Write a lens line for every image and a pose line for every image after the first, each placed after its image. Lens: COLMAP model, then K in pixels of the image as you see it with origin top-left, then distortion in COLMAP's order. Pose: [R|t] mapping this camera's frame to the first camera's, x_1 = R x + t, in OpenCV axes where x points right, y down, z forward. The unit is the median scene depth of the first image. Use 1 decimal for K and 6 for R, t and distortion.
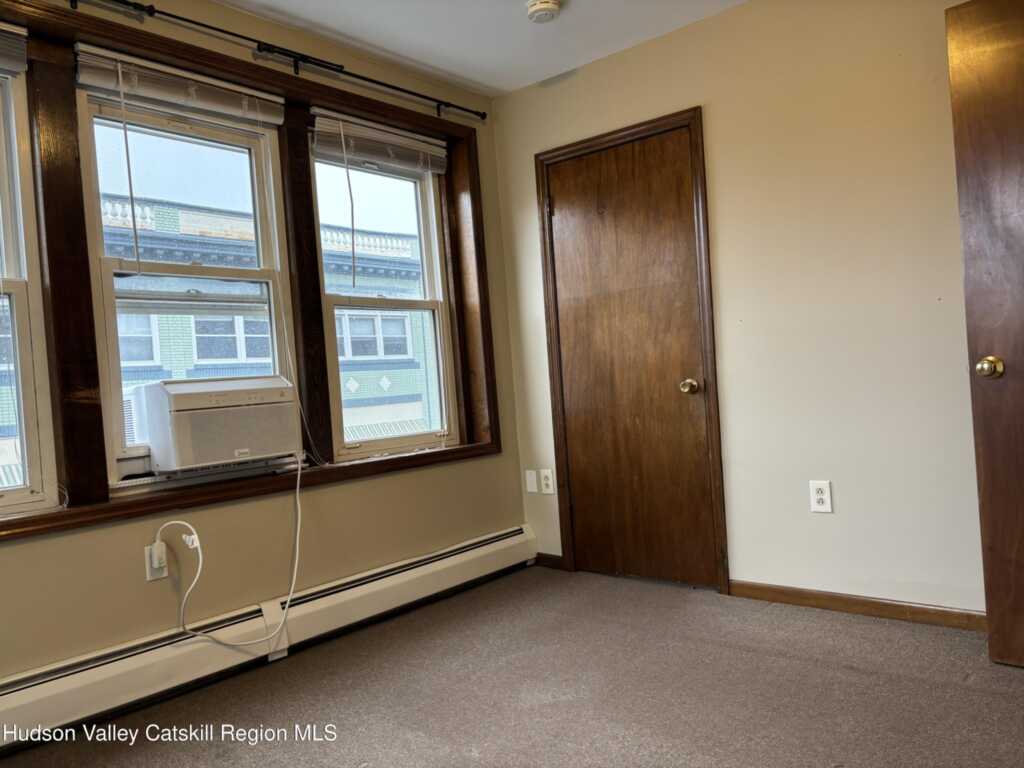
lens RADIAL K [[762.8, 0, 515.5], [0, 762.8, 389.5], [0, 0, 1]] dist [0.042026, -0.059488]
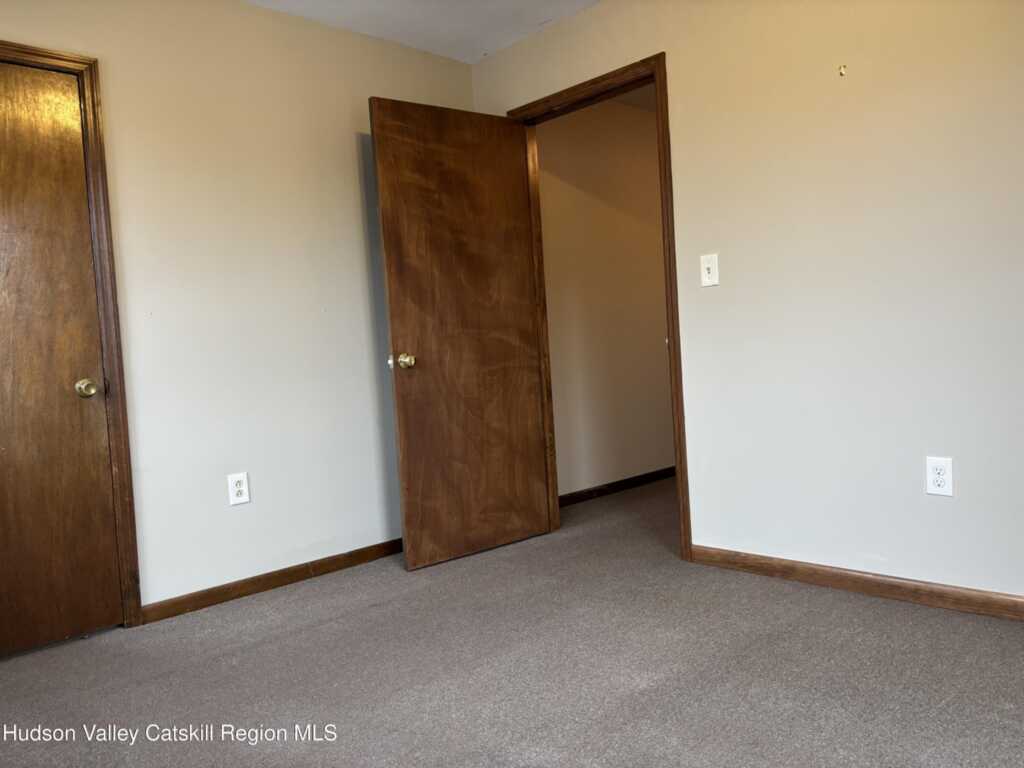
lens RADIAL K [[762.8, 0, 520.9], [0, 762.8, 384.2], [0, 0, 1]] dist [0.042026, -0.059488]
pose [[0.113472, 0.005714, 0.993525, -0.641906], [0.064483, 0.997833, -0.013104, 0.038798], [-0.991446, 0.065552, 0.112858, 0.529632]]
